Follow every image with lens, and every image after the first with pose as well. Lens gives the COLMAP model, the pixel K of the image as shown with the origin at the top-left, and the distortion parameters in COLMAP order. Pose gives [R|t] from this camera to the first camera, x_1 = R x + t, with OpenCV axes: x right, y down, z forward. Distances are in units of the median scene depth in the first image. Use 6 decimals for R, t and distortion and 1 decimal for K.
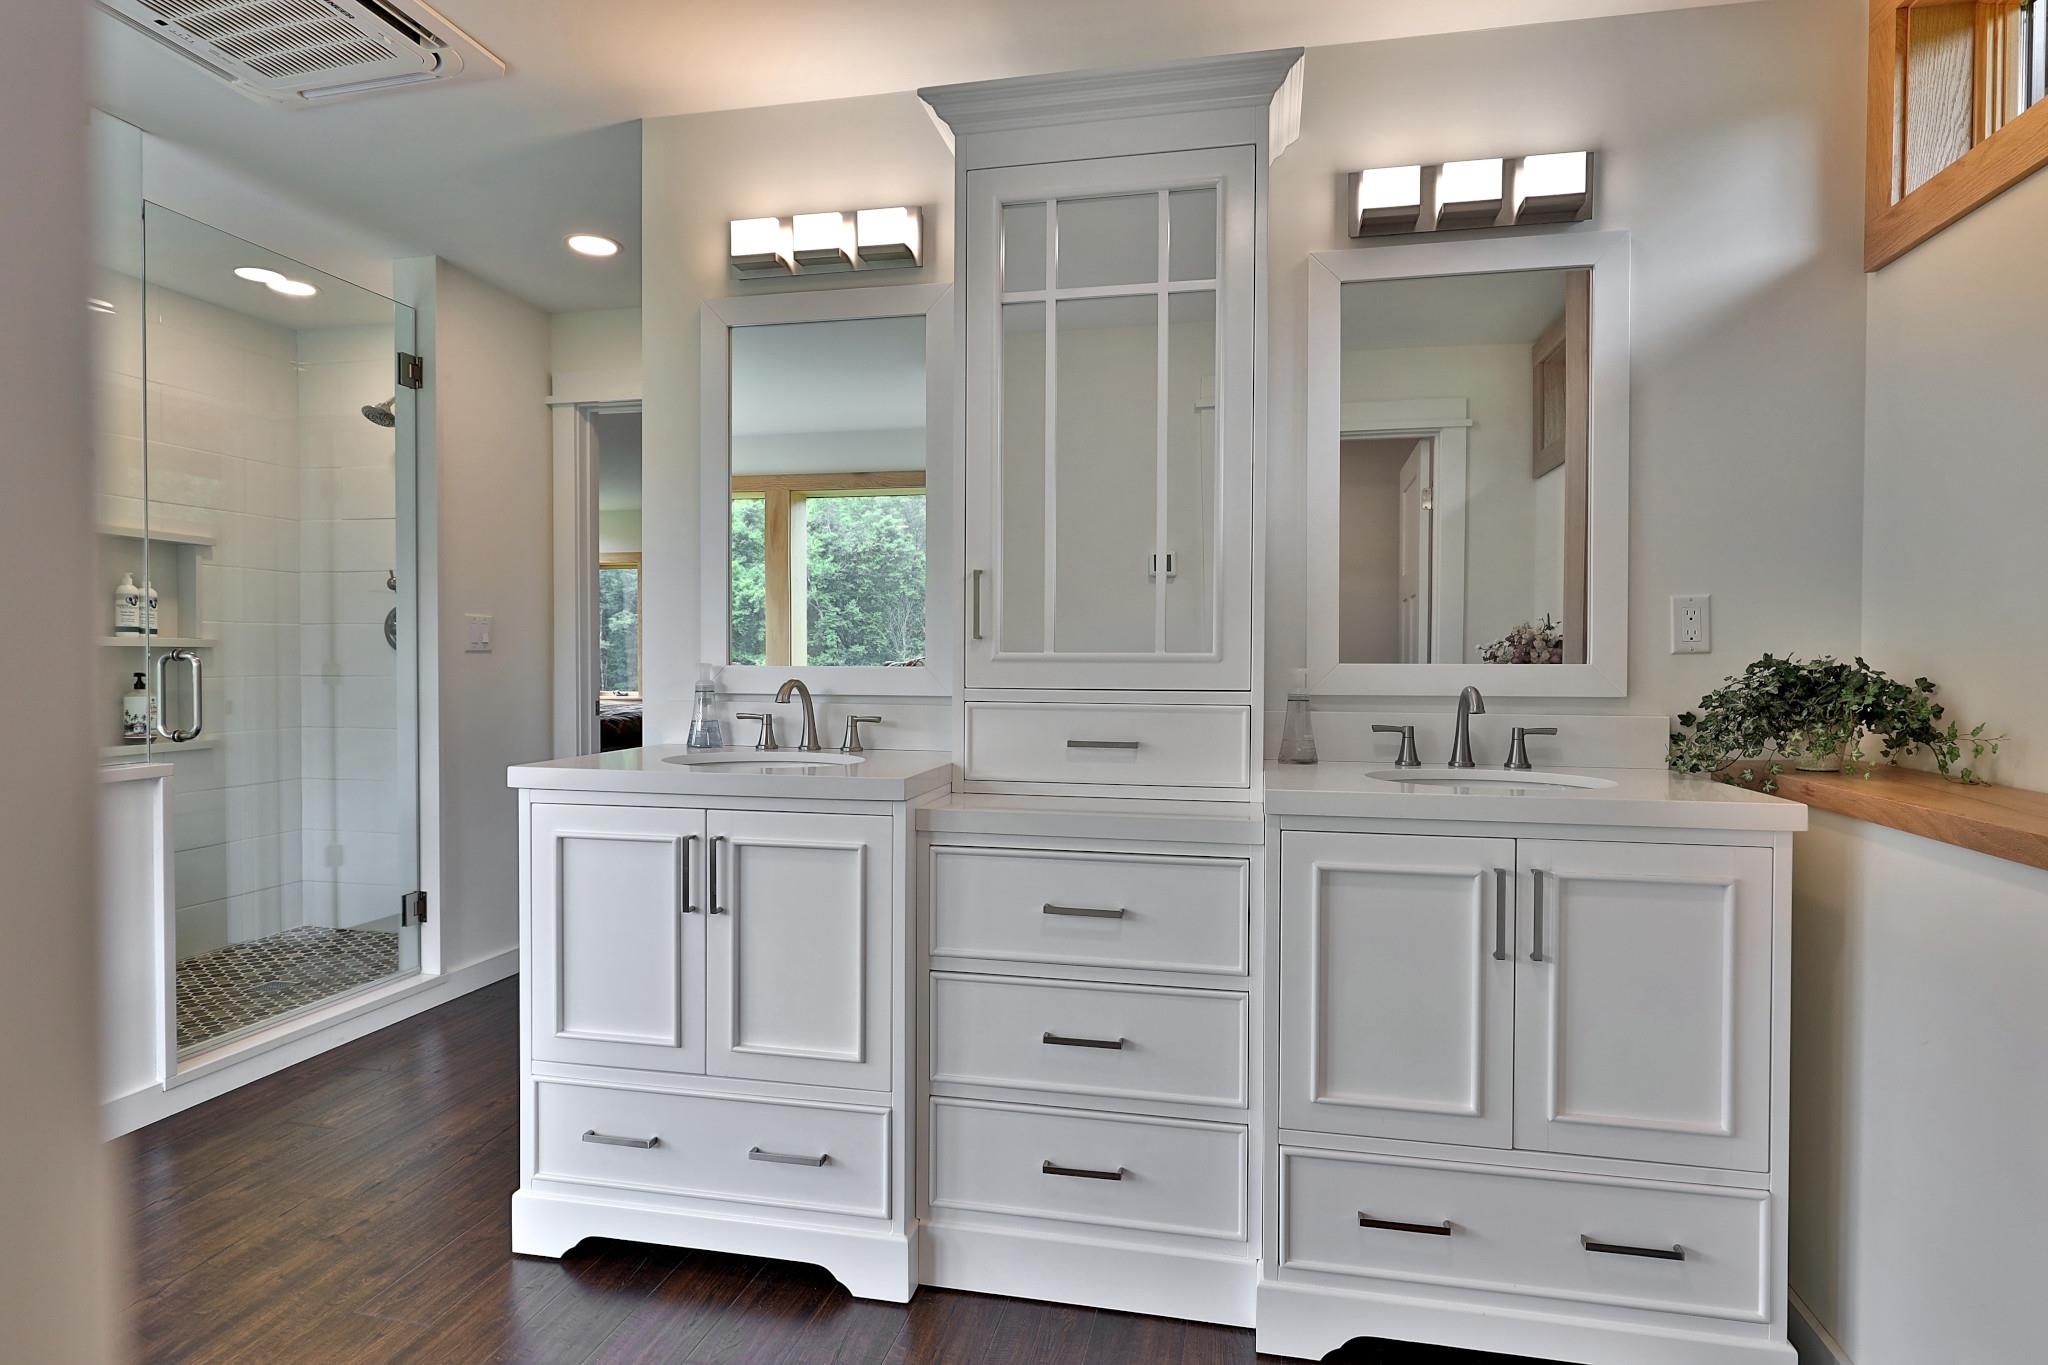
lens RADIAL K [[1090.8, 0, 1024.2], [0, 1090.8, 675.9], [0, 0, 1]] dist [-0.001349, -0.000164]
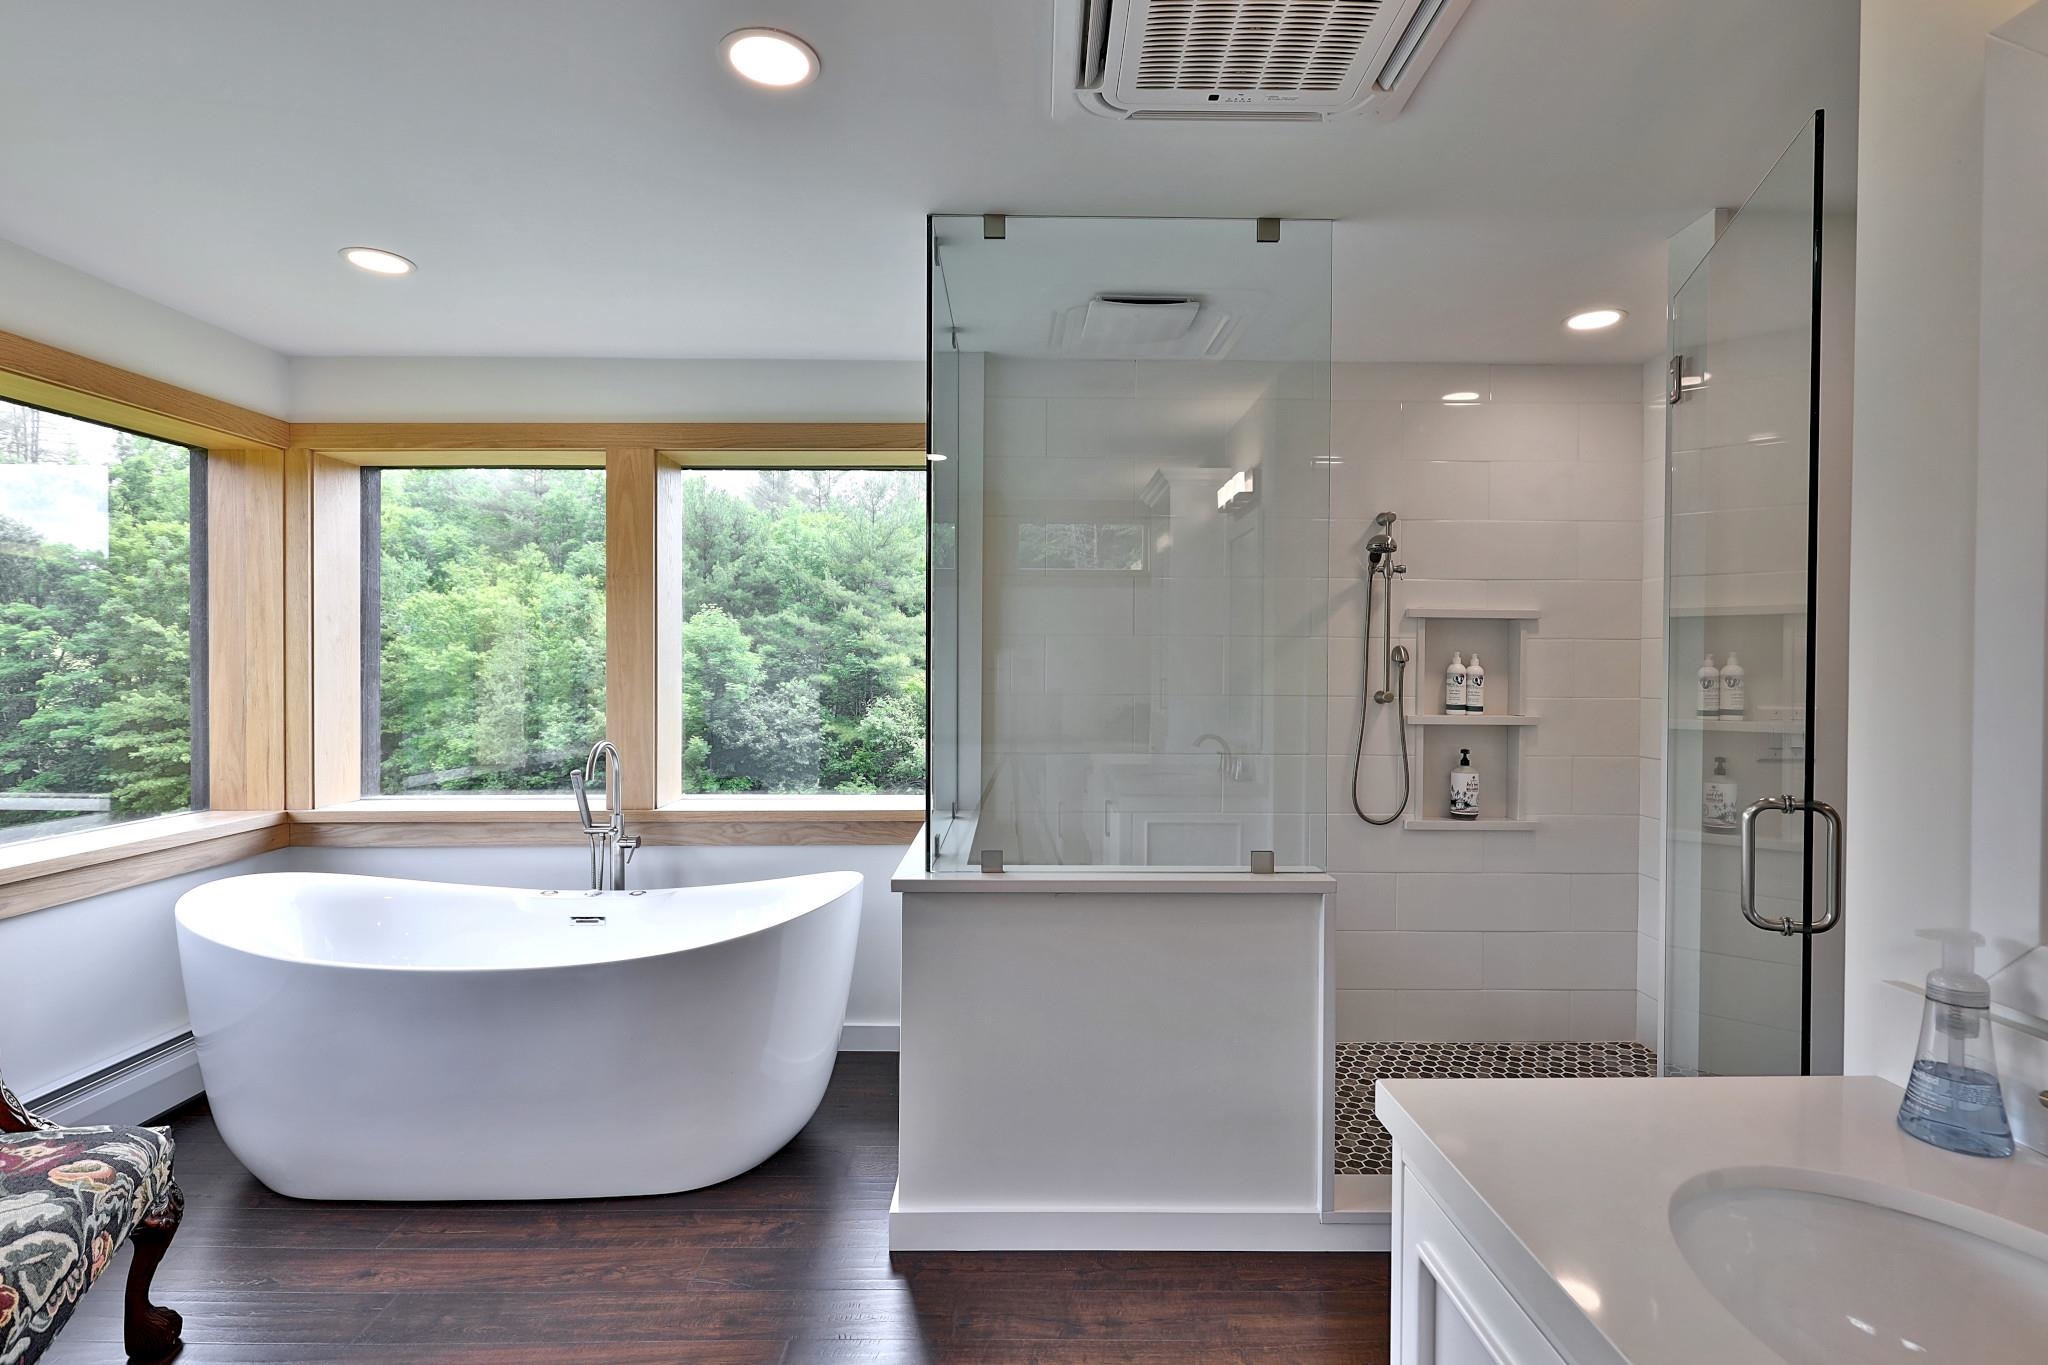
lens RADIAL K [[968.3, 0, 1028.0], [0, 968.3, 674.8], [0, 0, 1]] dist [-0.003107, -0.000258]
pose [[0.229183, 0.001789, -0.973382, -0.020561], [-0.017413, 0.999846, -0.002262, -0.064285], [0.973227, 0.017468, 0.229179, 0.392534]]
